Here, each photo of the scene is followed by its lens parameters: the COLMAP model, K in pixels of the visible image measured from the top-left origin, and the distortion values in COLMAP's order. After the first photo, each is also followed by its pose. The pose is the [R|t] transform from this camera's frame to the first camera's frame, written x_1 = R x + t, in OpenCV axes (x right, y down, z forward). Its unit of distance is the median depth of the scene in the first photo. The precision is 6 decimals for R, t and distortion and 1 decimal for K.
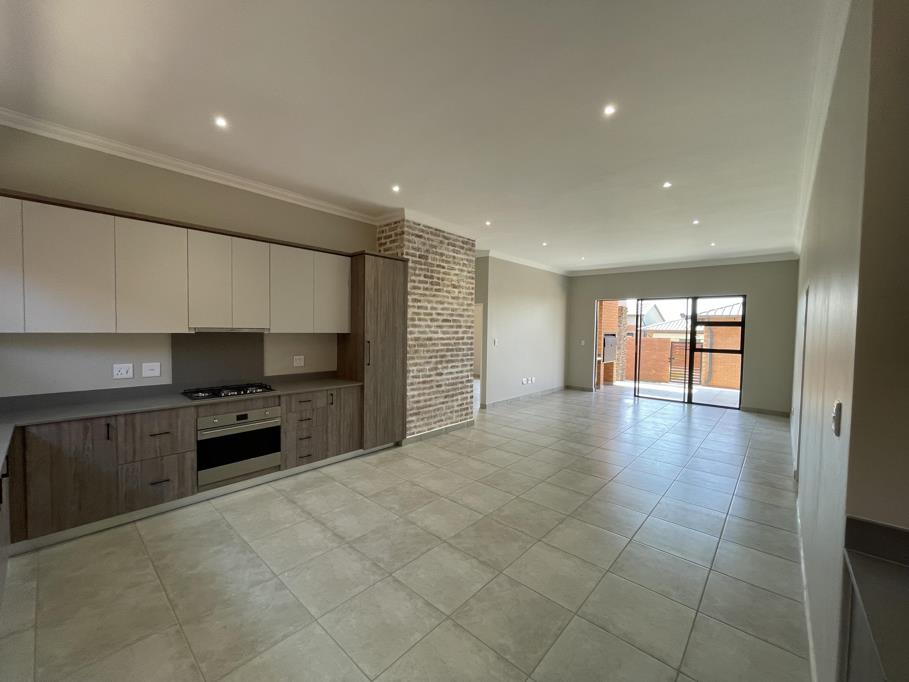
lens RADIAL K [[367.3, 0, 454.5], [0, 367.3, 341.0], [0, 0, 1]] dist [-0.001388, -0.000179]
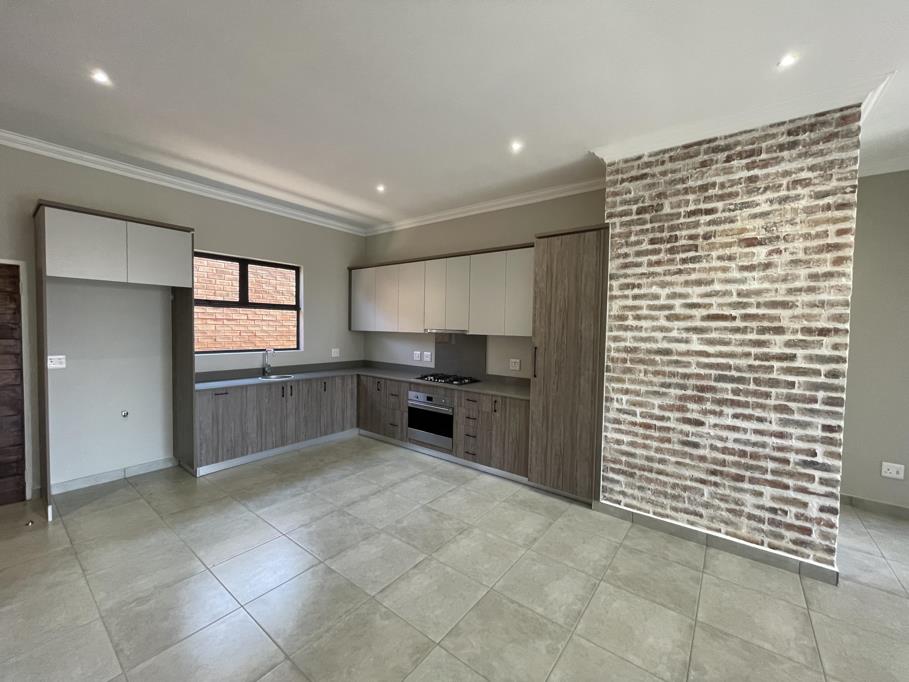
lens RADIAL K [[367.3, 0, 454.5], [0, 367.3, 341.0], [0, 0, 1]] dist [-0.001388, -0.000179]
pose [[0.073132, 0.024662, -0.997017, 0.460547], [-0.053340, 0.998360, 0.020783, -0.016488], [0.995895, 0.051661, 0.074327, 0.642658]]
